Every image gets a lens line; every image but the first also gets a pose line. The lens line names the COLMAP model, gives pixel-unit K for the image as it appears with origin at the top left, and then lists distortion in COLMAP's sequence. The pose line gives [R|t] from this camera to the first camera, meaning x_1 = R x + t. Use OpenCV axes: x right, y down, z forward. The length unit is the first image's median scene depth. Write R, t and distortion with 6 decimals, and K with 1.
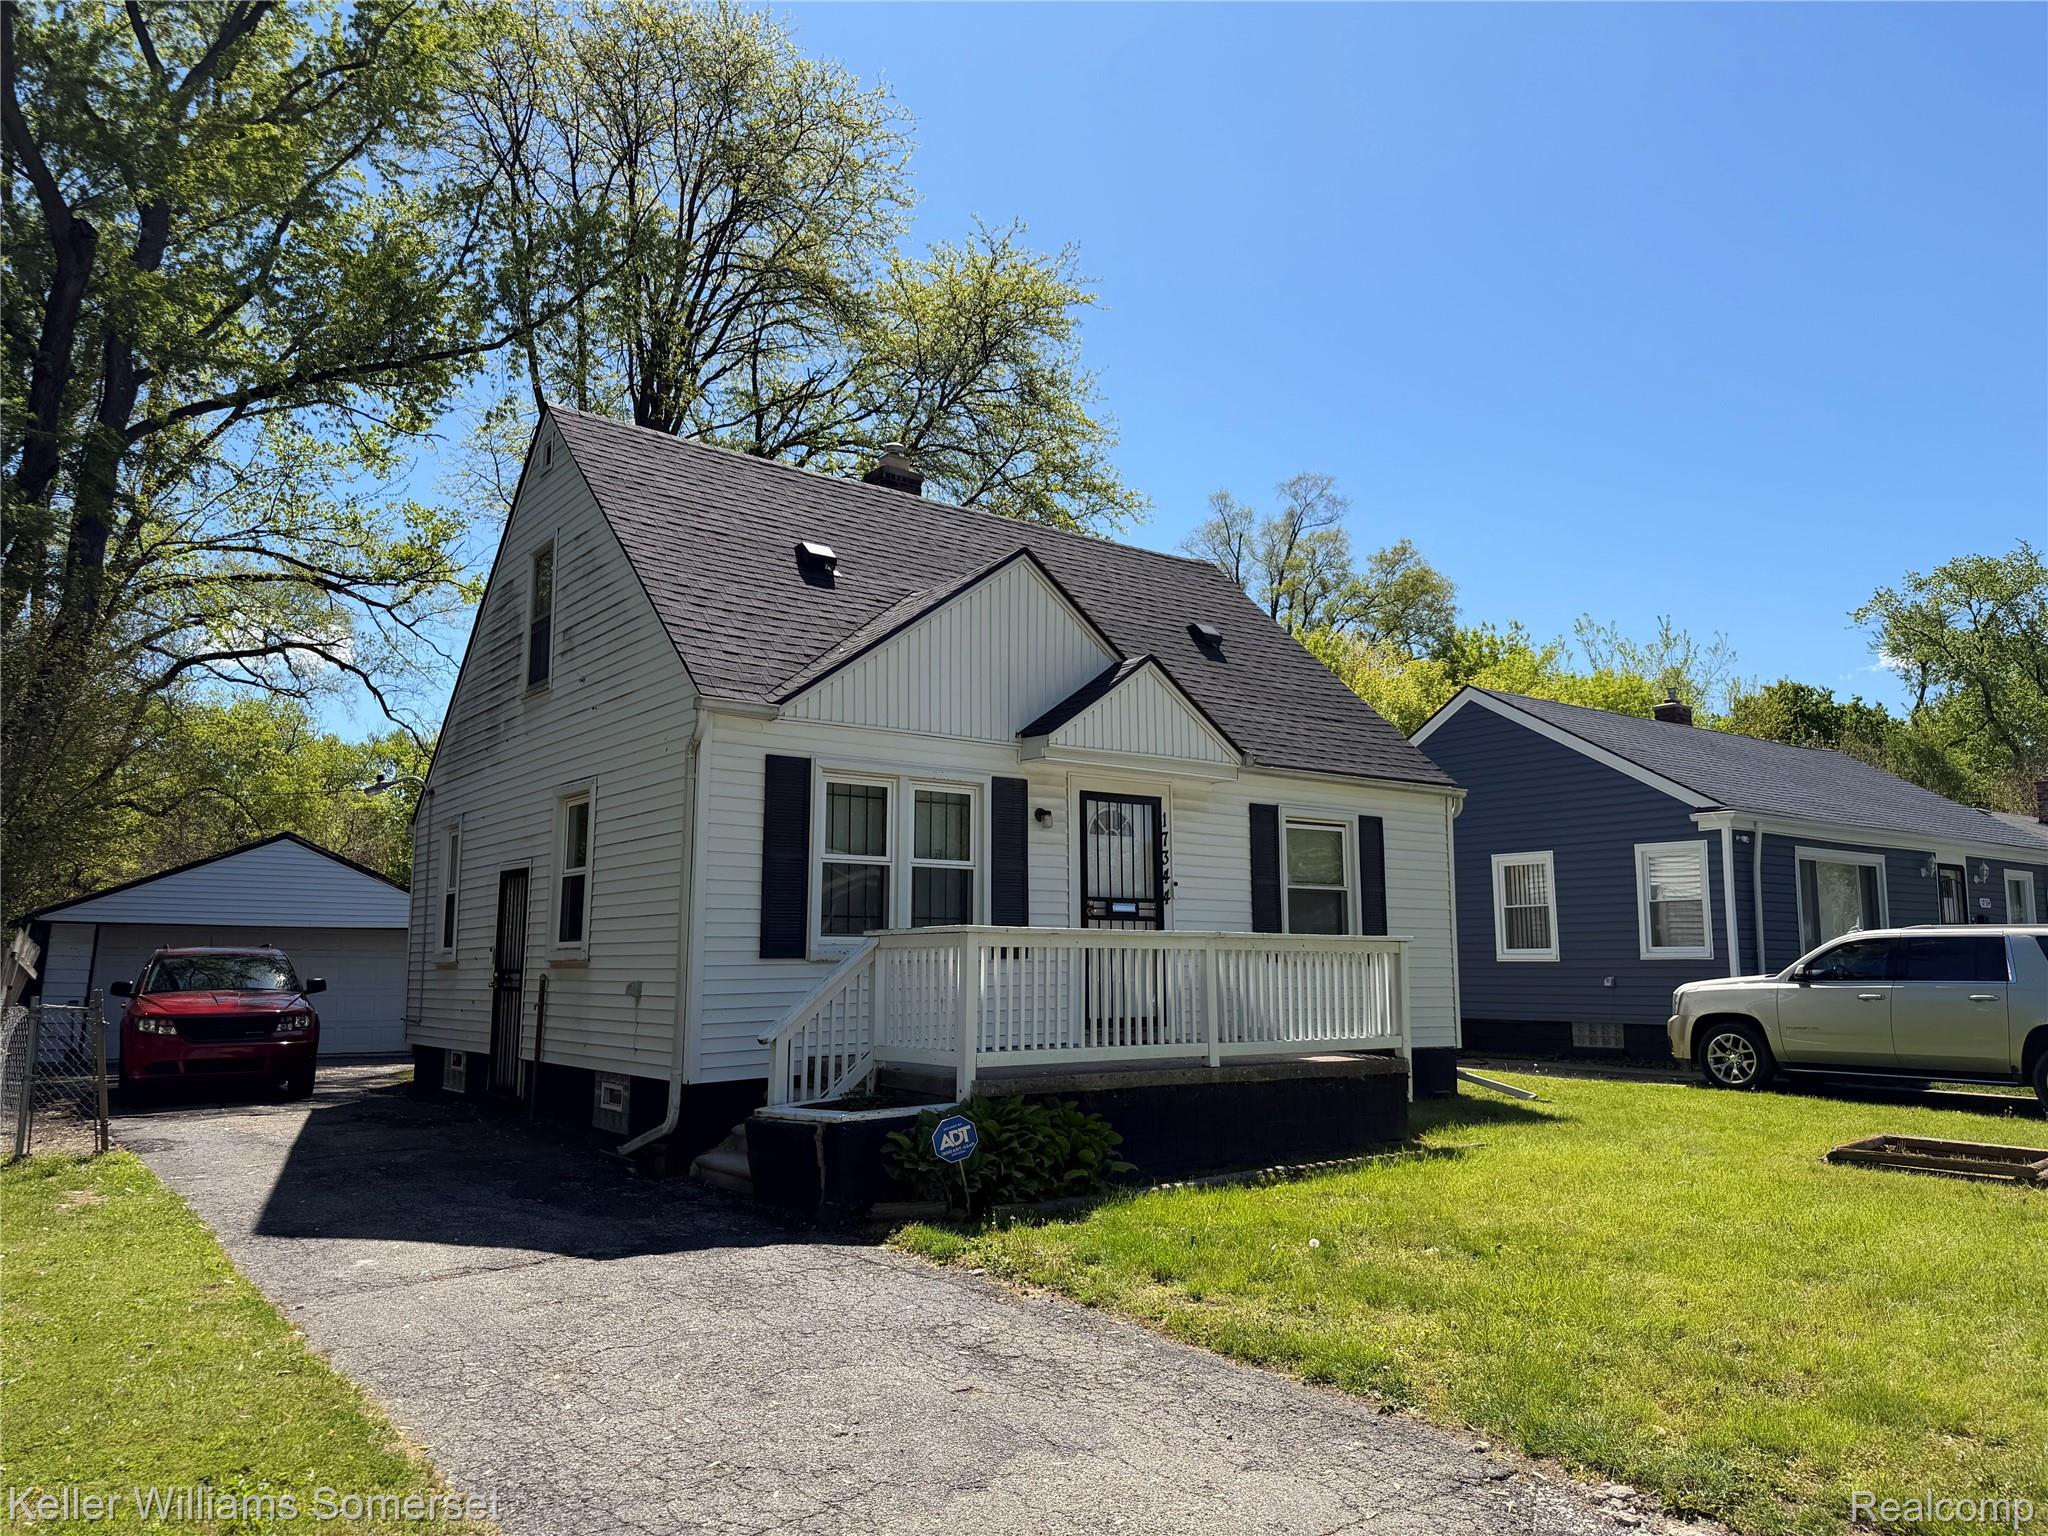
lens RADIAL K [[1445.2, 0, 1024.0], [0, 1445.2, 768.0], [0, 0, 1]] dist [0.117080, -0.169499]
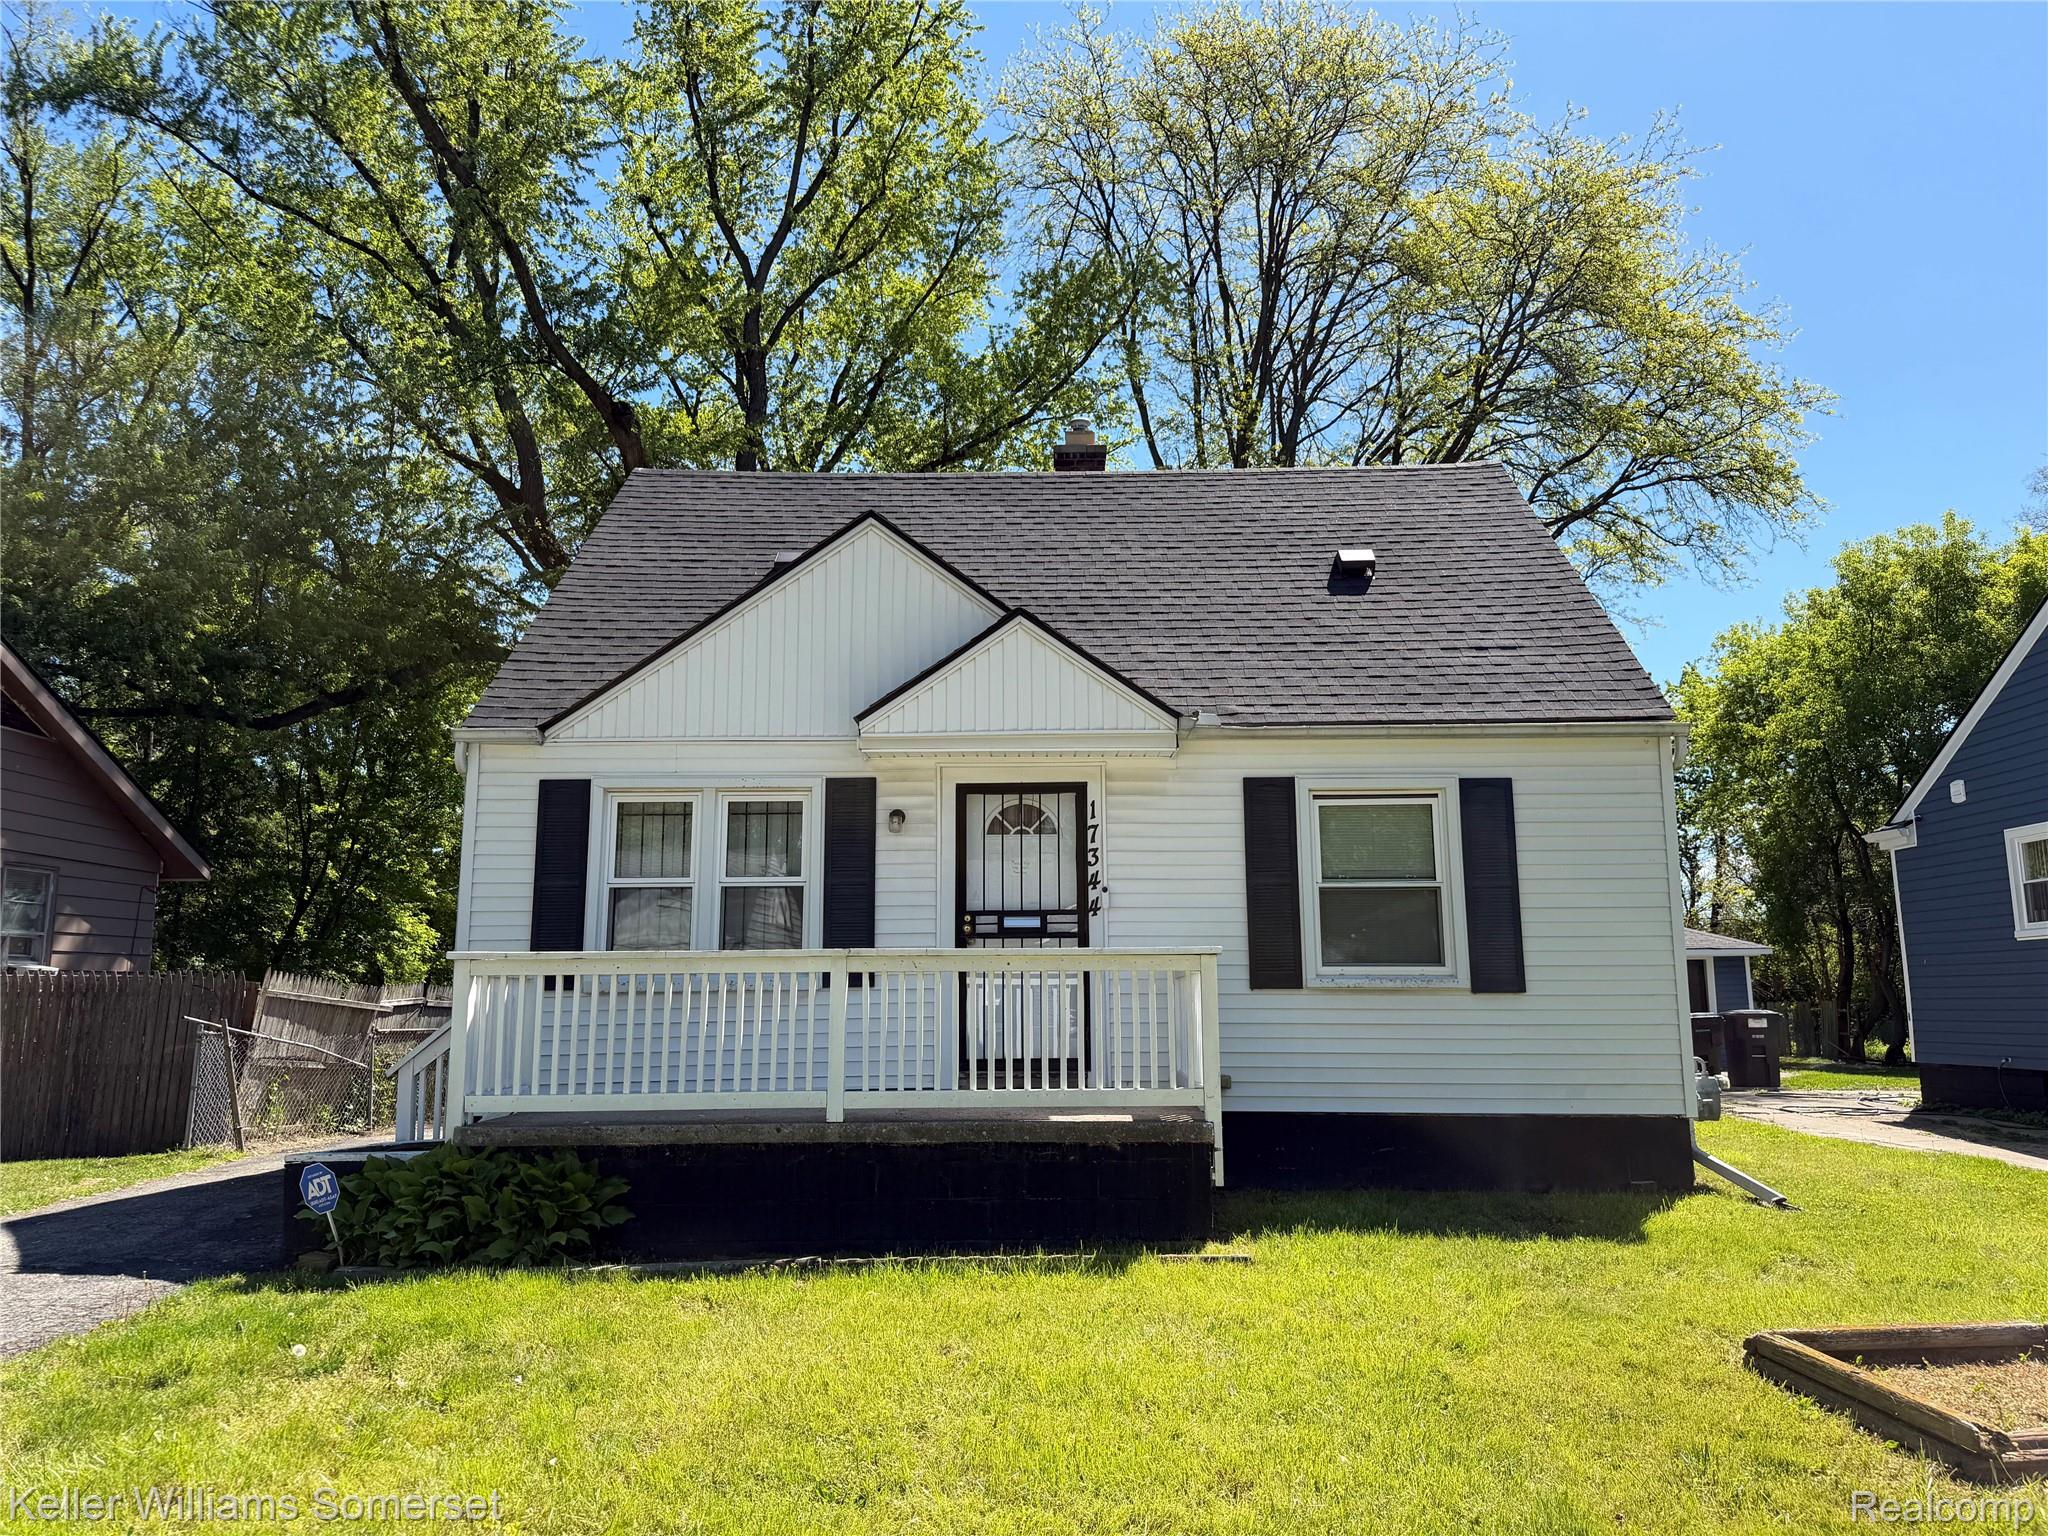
lens RADIAL K [[1445.2, 0, 1024.0], [0, 1445.2, 768.0], [0, 0, 1]] dist [0.117080, -0.169499]
pose [[0.788000, -0.102067, -0.607156, 0.569397], [0.087335, 0.994721, -0.053871, 0.054004], [0.609449, -0.010575, 0.792755, 0.356559]]
